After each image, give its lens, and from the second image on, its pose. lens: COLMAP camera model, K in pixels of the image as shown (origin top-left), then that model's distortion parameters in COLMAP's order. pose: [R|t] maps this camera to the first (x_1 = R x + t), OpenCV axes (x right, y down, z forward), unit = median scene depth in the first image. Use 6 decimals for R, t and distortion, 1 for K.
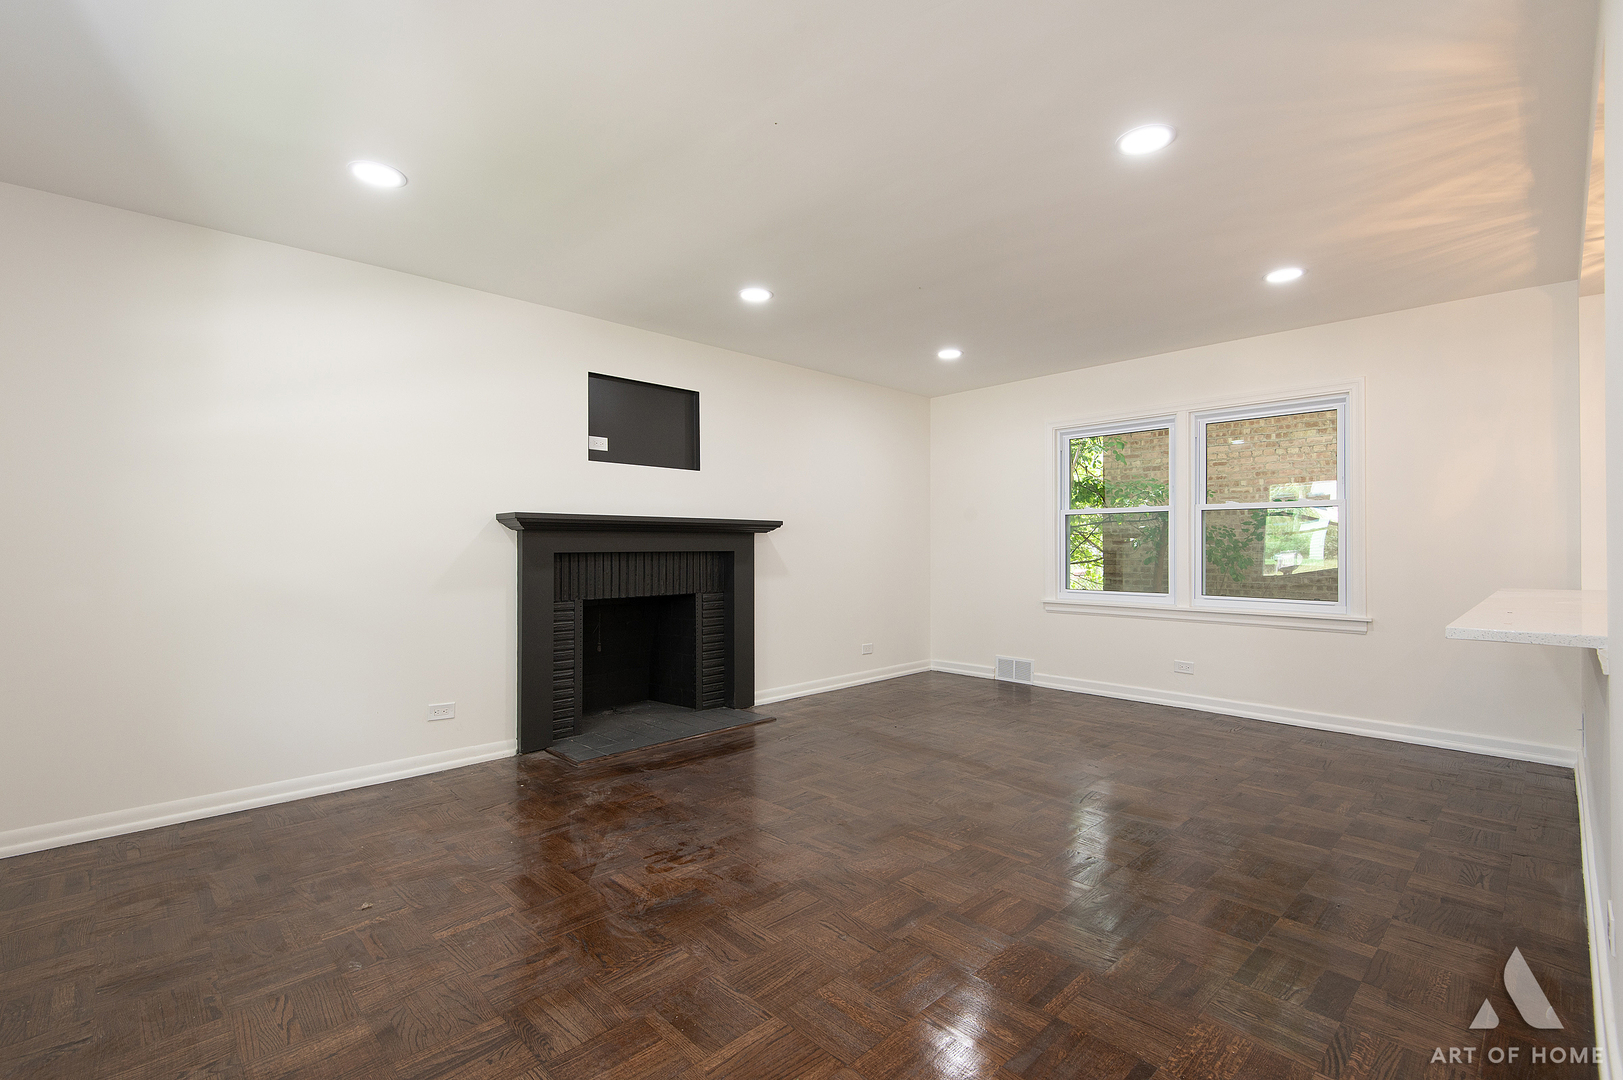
lens RADIAL K [[729.6, 0, 808.6], [0, 729.6, 544.1], [0, 0, 1]] dist [0.028717, -0.013075]
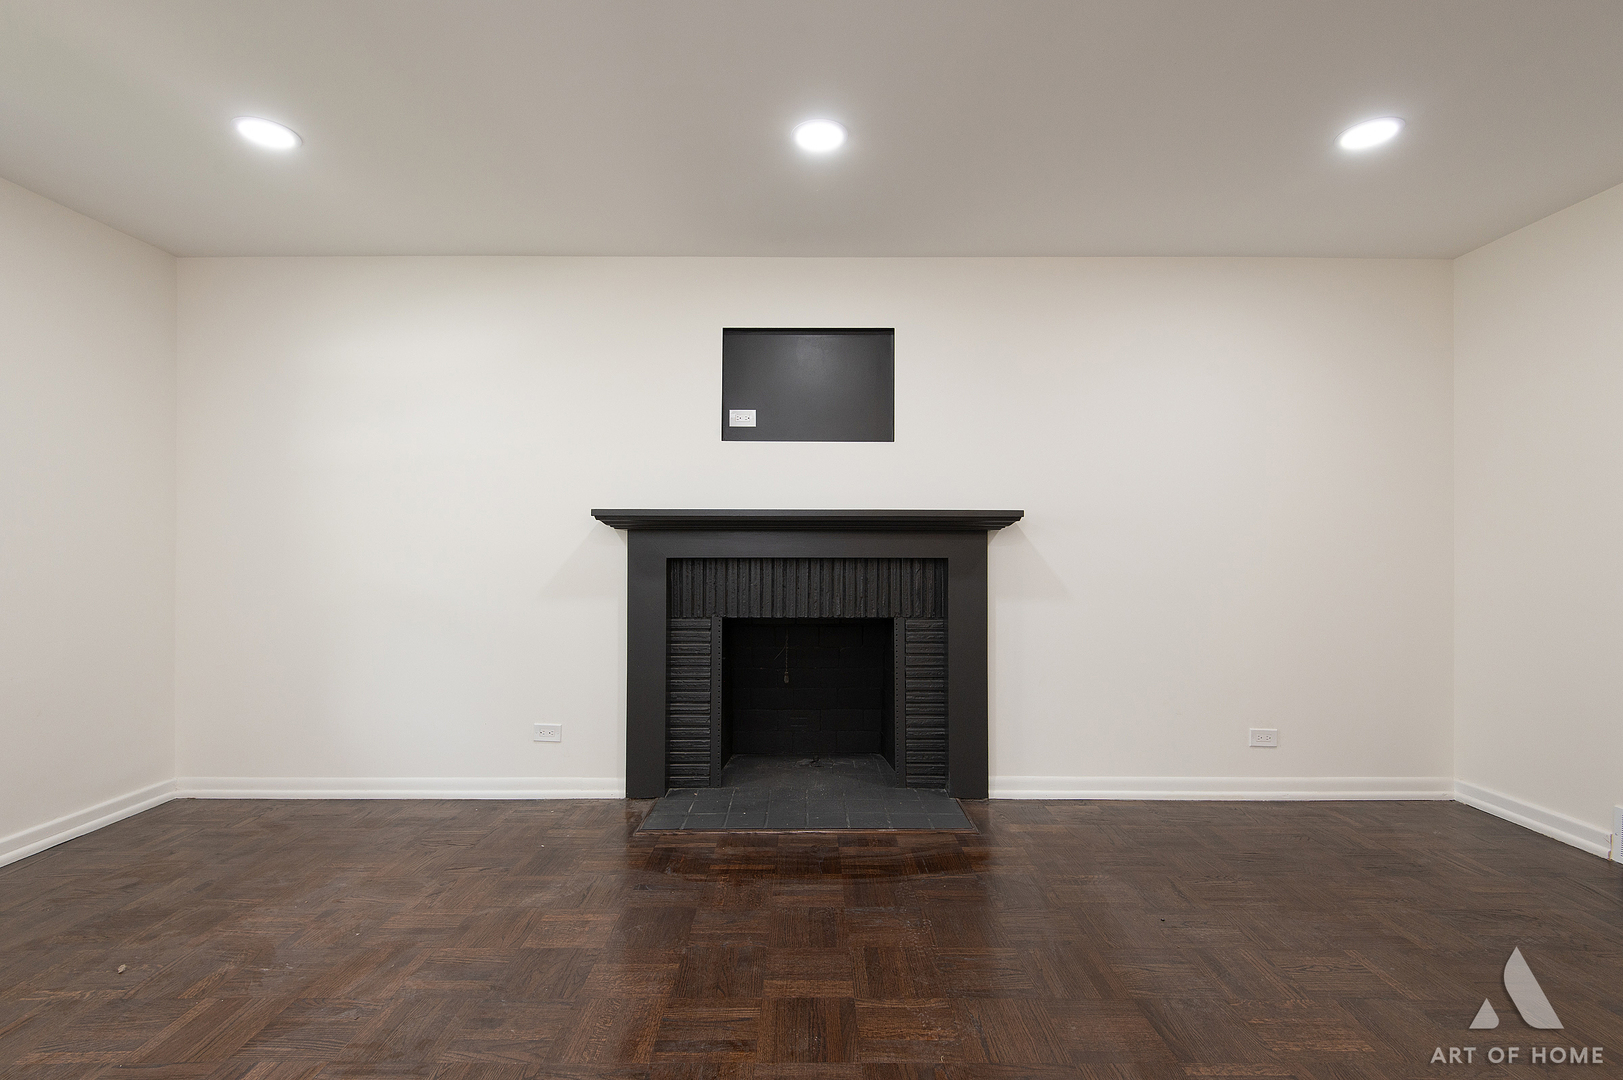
lens RADIAL K [[729.6, 0, 808.6], [0, 729.6, 544.1], [0, 0, 1]] dist [0.028717, -0.013075]
pose [[0.723801, -0.000741, -0.690009, 0.302047], [-0.003607, 0.999982, -0.004857, 0.000927], [0.690000, 0.006004, 0.723785, 0.494609]]
